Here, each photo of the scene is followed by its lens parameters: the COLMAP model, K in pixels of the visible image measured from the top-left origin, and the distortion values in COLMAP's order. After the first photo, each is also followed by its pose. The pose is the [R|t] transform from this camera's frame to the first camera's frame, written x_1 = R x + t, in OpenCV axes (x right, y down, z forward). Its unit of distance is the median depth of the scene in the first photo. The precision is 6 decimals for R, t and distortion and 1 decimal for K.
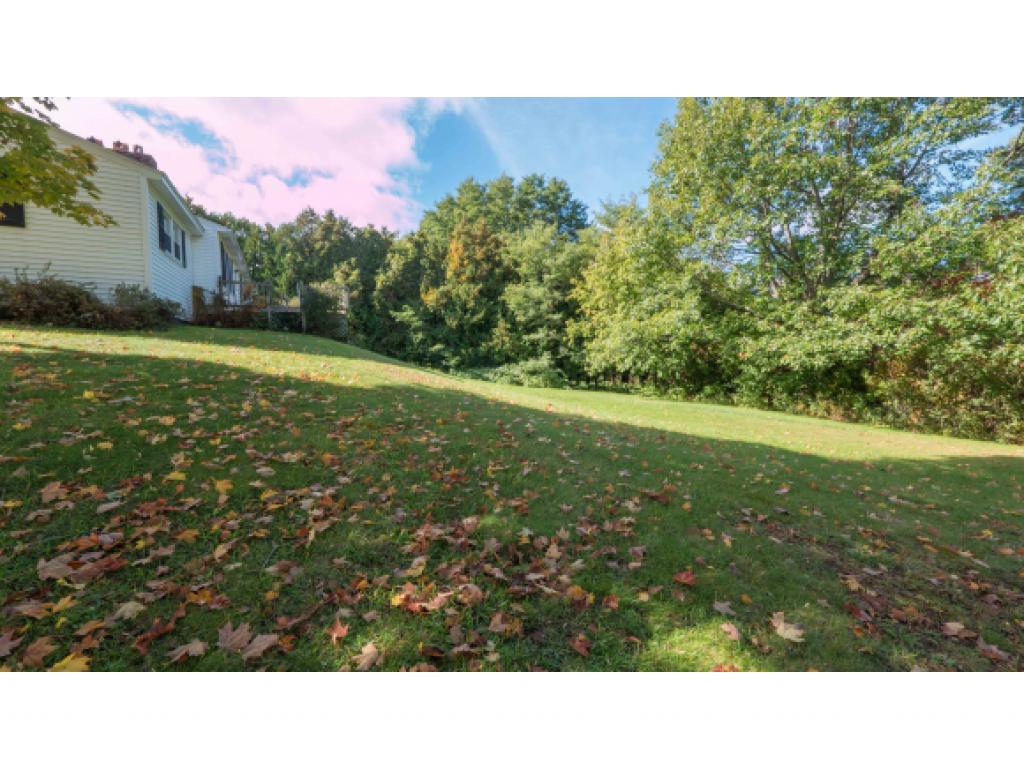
lens RADIAL K [[439.2, 0, 512.5], [0, 439.2, 385.1], [0, 0, 1]] dist [0.000986, 0.000174]
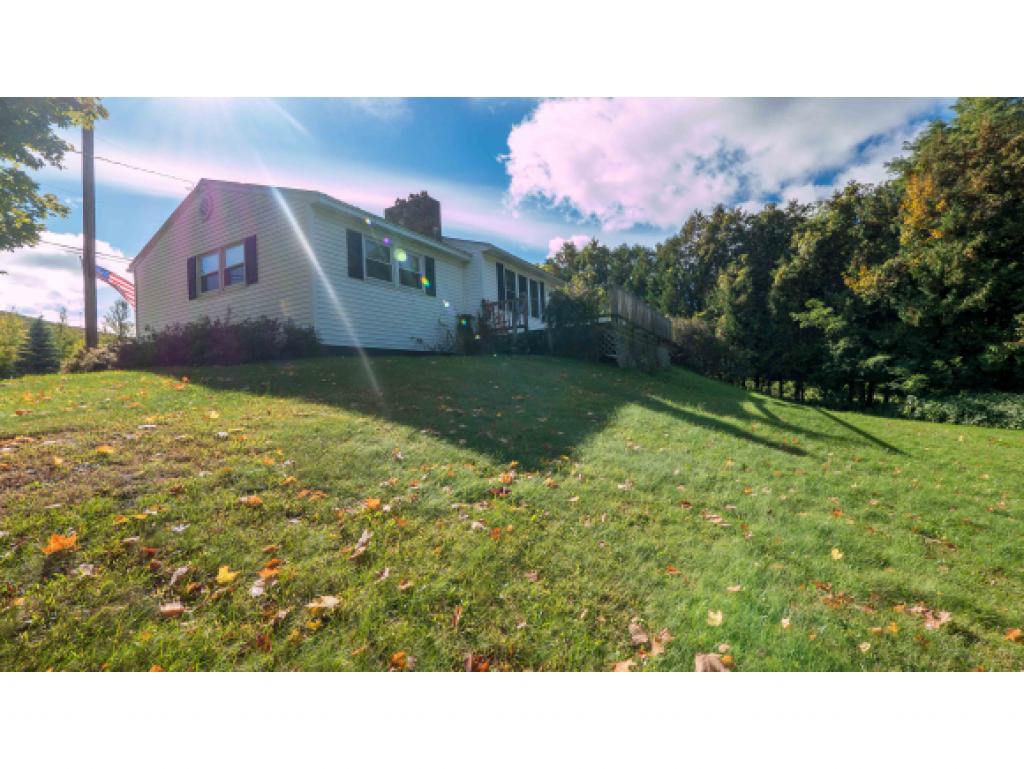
lens RADIAL K [[439.2, 0, 510.7], [0, 439.2, 384.8], [0, 0, 1]] dist [0.000986, 0.000174]
pose [[0.561709, -0.029214, -0.826819, 0.042785], [-0.021946, 0.998499, -0.050189, -0.010372], [0.827044, 0.046337, 0.560225, 0.236316]]
